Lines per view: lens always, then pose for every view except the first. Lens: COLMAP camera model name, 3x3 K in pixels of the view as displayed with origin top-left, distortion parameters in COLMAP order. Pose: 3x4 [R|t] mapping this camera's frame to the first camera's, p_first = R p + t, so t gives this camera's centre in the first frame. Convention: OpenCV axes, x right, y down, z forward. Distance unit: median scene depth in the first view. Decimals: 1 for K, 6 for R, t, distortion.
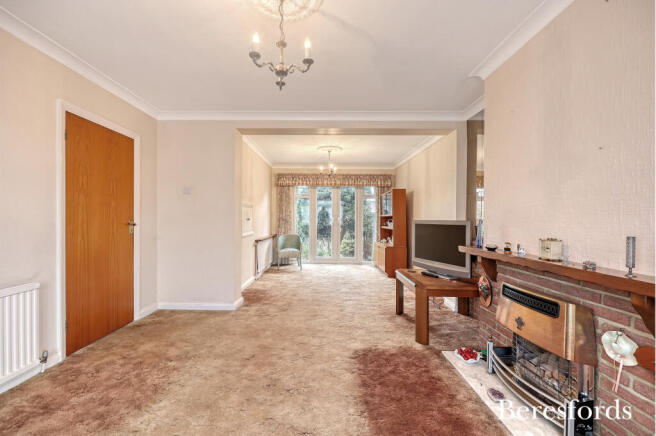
lens RADIAL K [[266.7, 0, 306.1], [0, 266.7, 221.1], [0, 0, 1]] dist [0.004723, -0.000946]
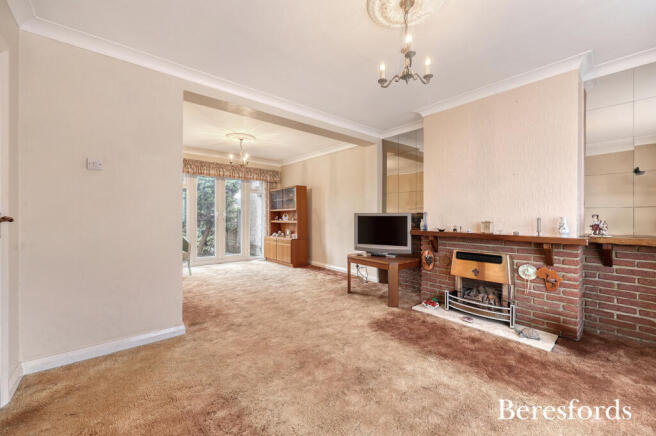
lens RADIAL K [[266.7, 0, 327.4], [0, 266.7, 216.7], [0, 0, 1]] dist [0.004723, -0.000946]
pose [[0.739659, -0.008086, 0.672933, -0.648930], [0.009227, 0.999956, 0.001873, 0.012066], [-0.672918, 0.004823, 0.739701, 0.243392]]
